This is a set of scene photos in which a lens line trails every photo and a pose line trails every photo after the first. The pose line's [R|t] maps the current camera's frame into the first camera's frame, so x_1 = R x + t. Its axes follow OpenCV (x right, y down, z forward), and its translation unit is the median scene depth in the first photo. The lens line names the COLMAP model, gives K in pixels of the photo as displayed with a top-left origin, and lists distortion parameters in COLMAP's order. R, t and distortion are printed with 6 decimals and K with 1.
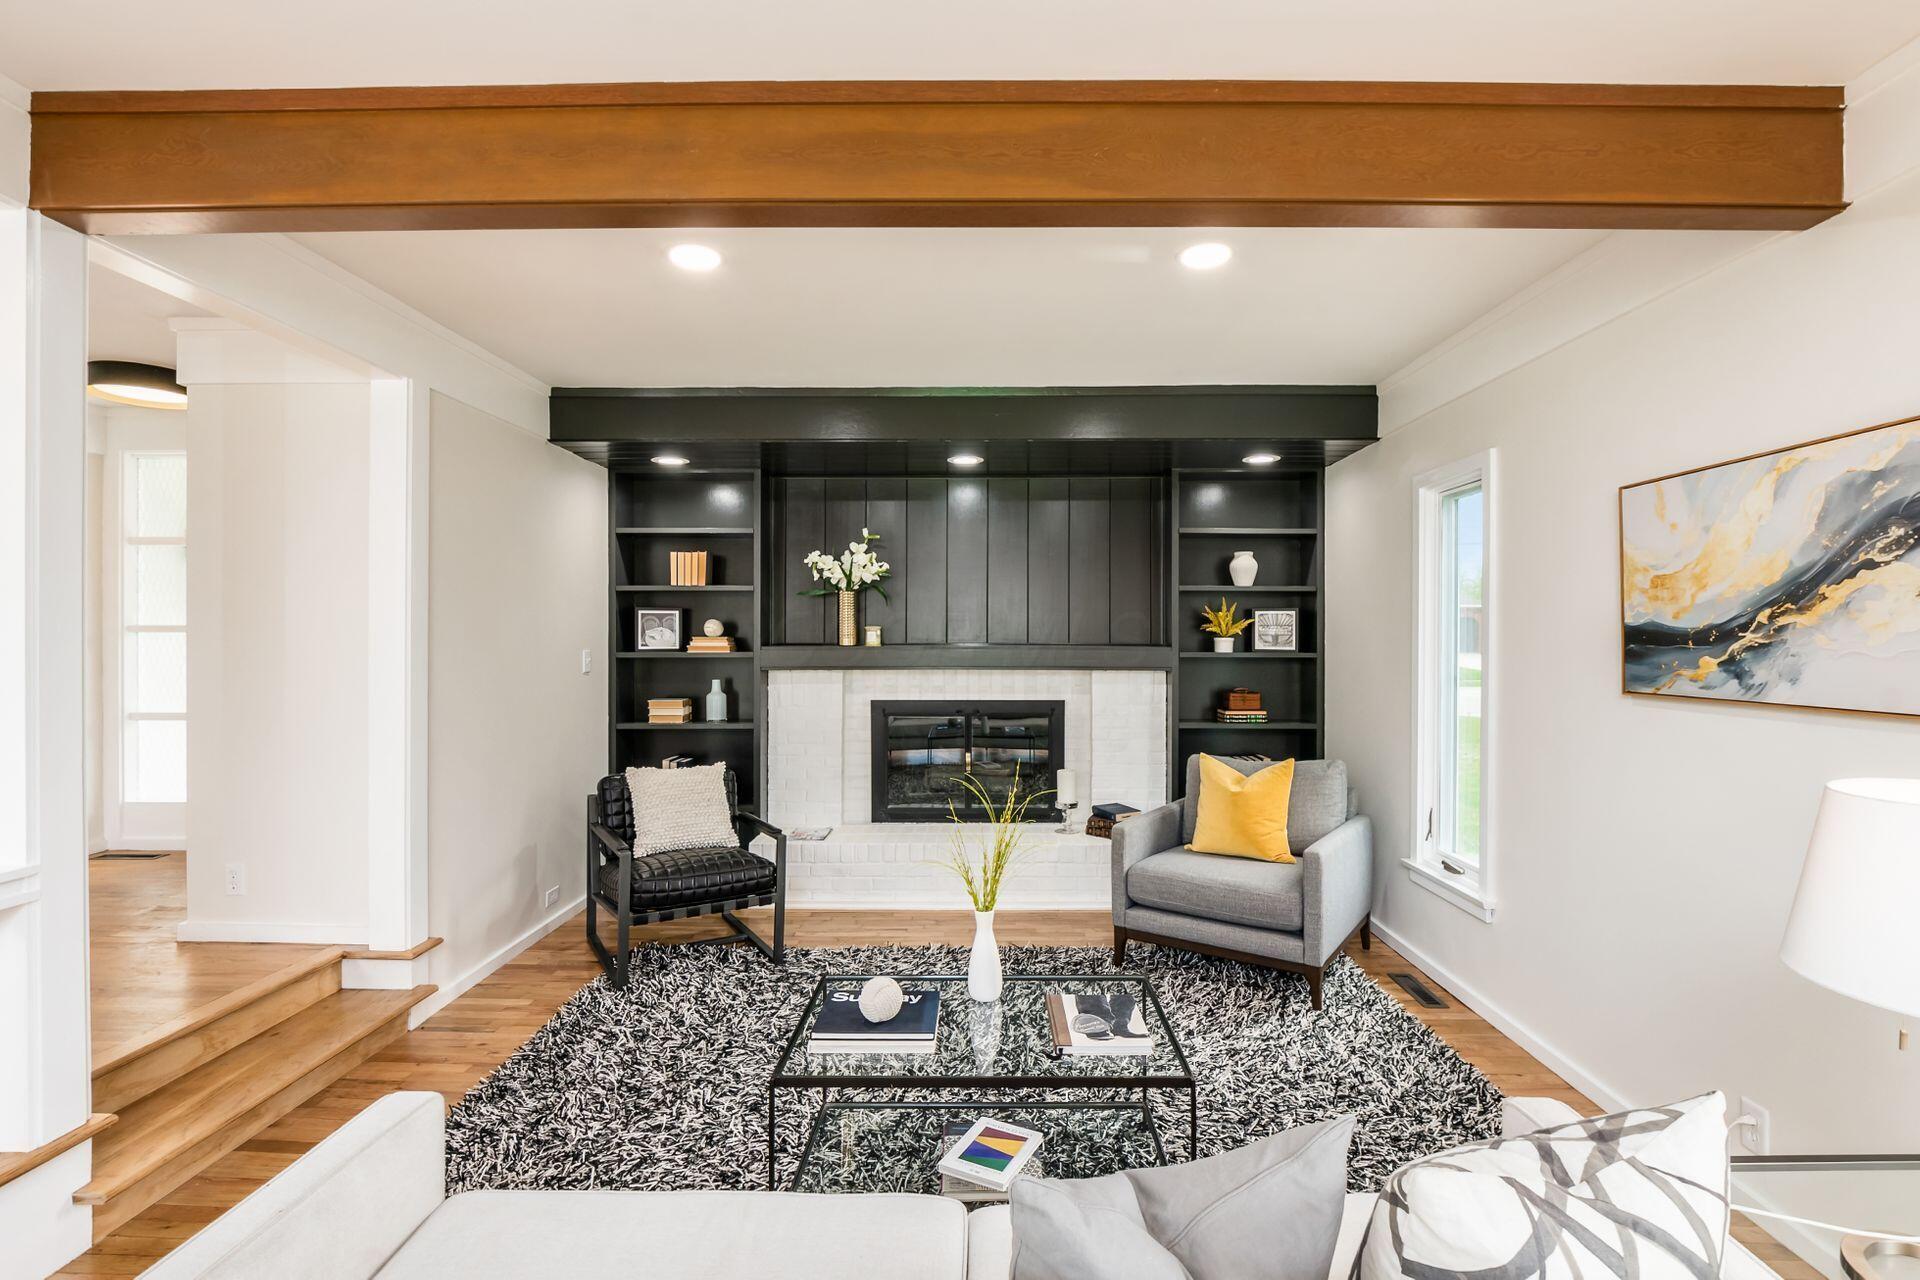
lens RADIAL K [[877.3, 0, 968.3], [0, 877.3, 639.6], [0, 0, 1]] dist [-0.013705, 0.003707]
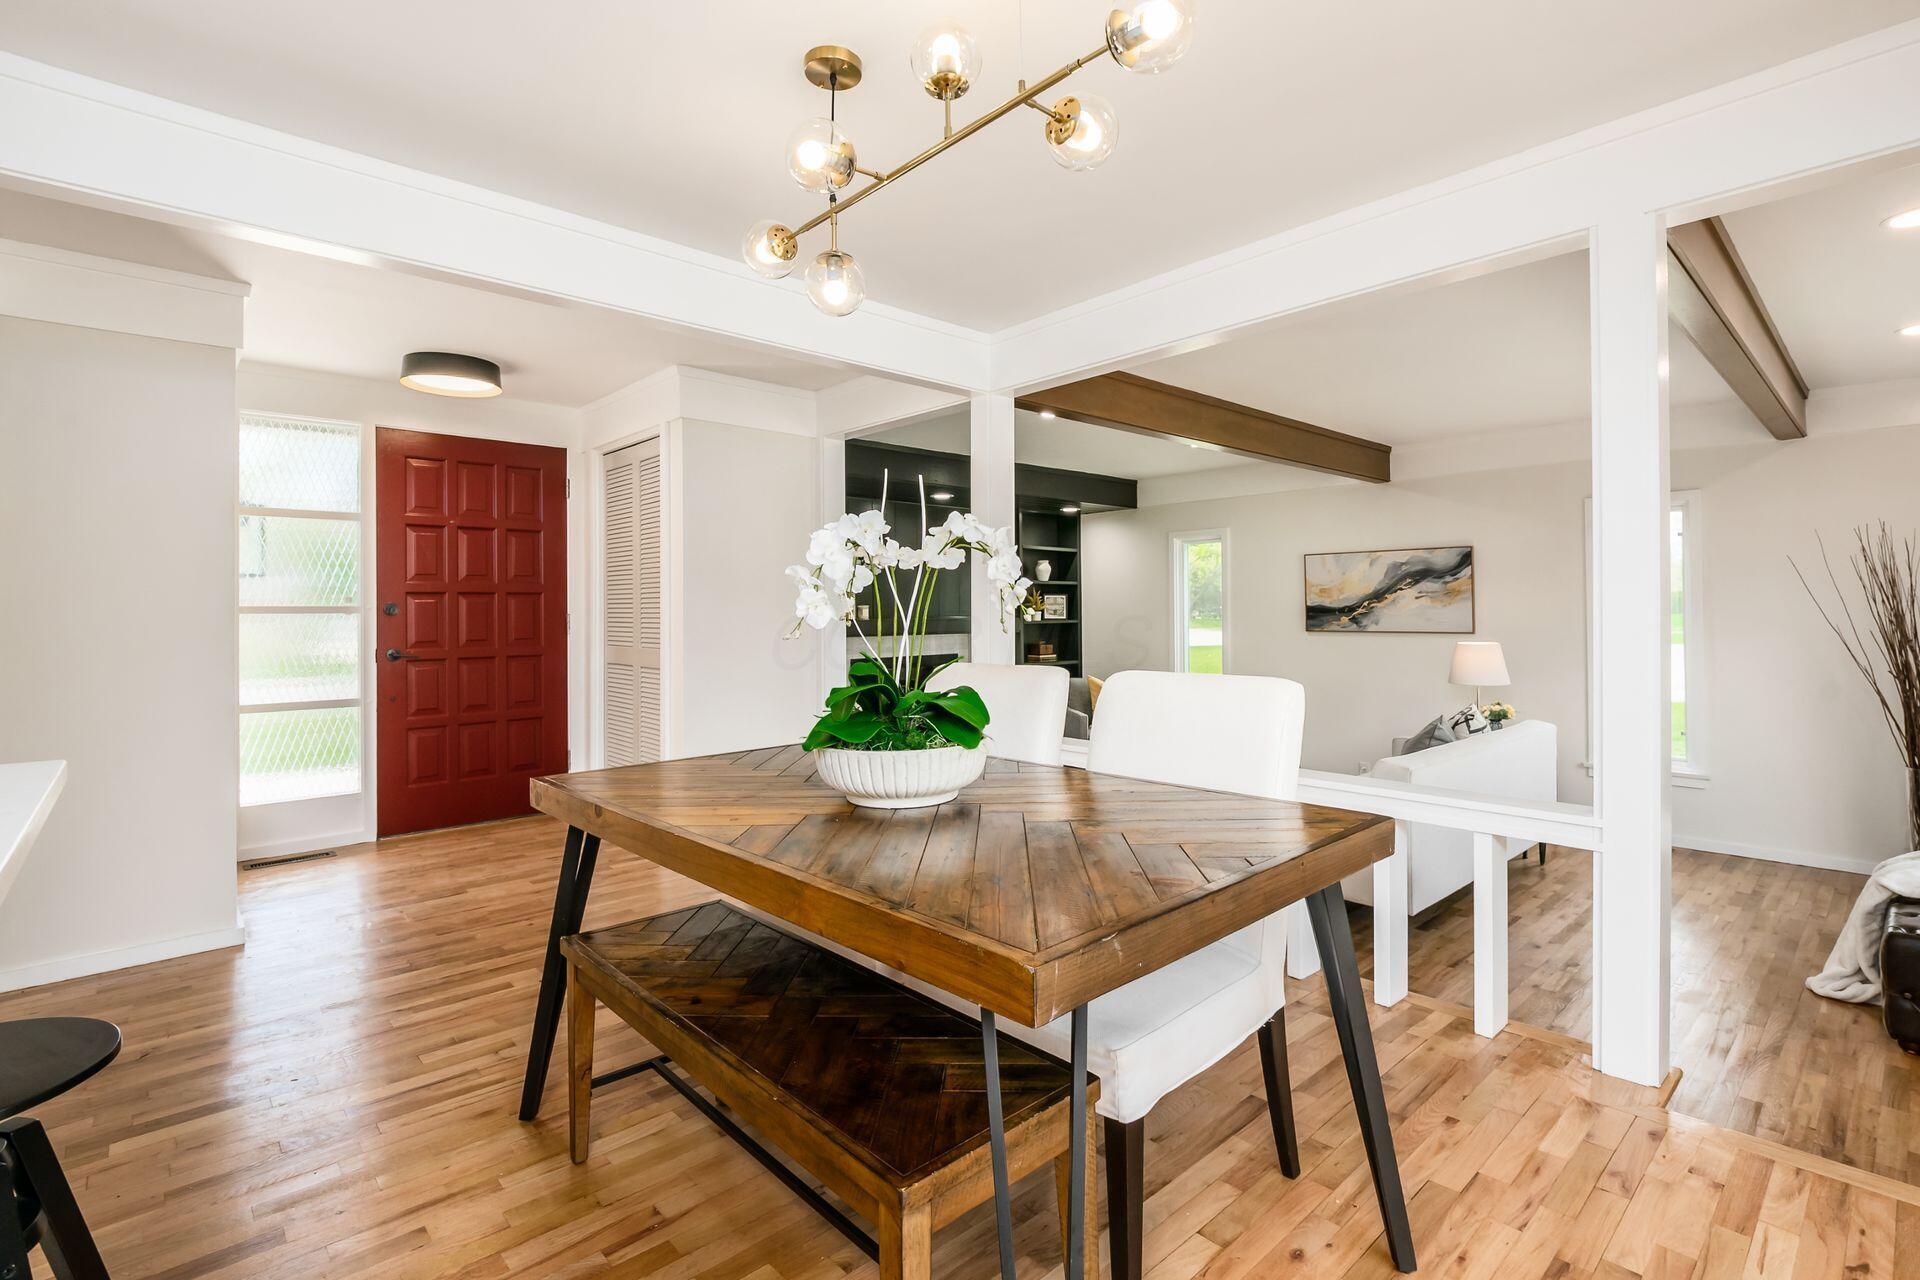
lens RADIAL K [[877.3, 0, 969.6], [0, 877.3, 614.0], [0, 0, 1]] dist [-0.013705, 0.003707]
pose [[0.742092, -0.011703, 0.670196, -2.001580], [0.010500, 0.999928, 0.005833, -0.019895], [-0.670216, 0.002708, 0.742161, -0.333089]]
